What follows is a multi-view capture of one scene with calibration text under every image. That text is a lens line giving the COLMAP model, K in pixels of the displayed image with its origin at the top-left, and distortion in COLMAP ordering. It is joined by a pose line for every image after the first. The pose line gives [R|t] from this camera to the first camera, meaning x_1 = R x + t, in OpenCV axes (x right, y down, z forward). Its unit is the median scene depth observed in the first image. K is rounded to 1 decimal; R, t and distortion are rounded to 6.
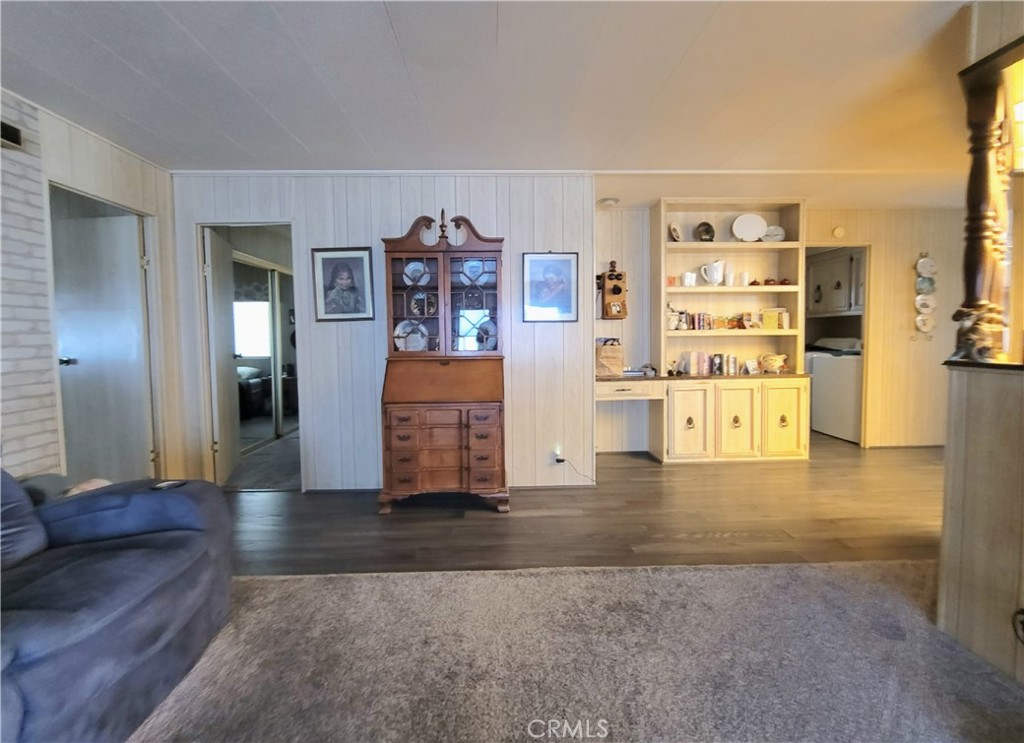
lens RADIAL K [[405.0, 0, 509.7], [0, 405.0, 351.0], [0, 0, 1]] dist [0.000595, 0.000024]
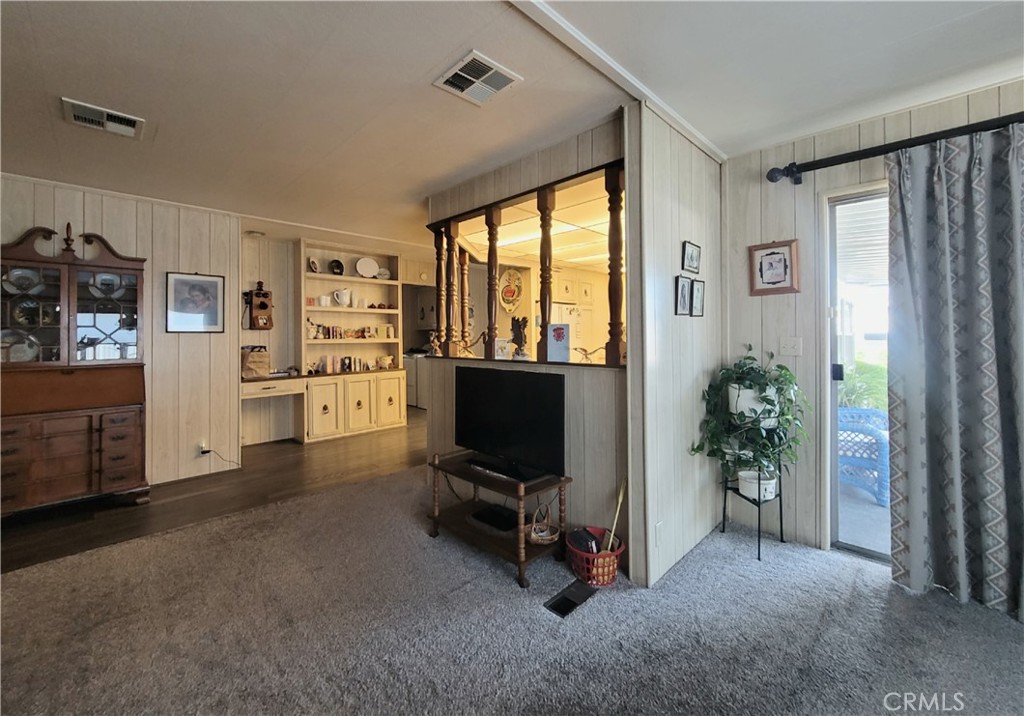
lens RADIAL K [[422.0, 0, 510.3], [0, 422.0, 332.3], [0, 0, 1]] dist [-0.002258, -0.000229]
pose [[0.732900, 0.011110, 0.680245, -0.053030], [0.027690, 0.998551, -0.046142, 0.006845], [-0.679772, 0.052654, 0.731531, -0.434741]]
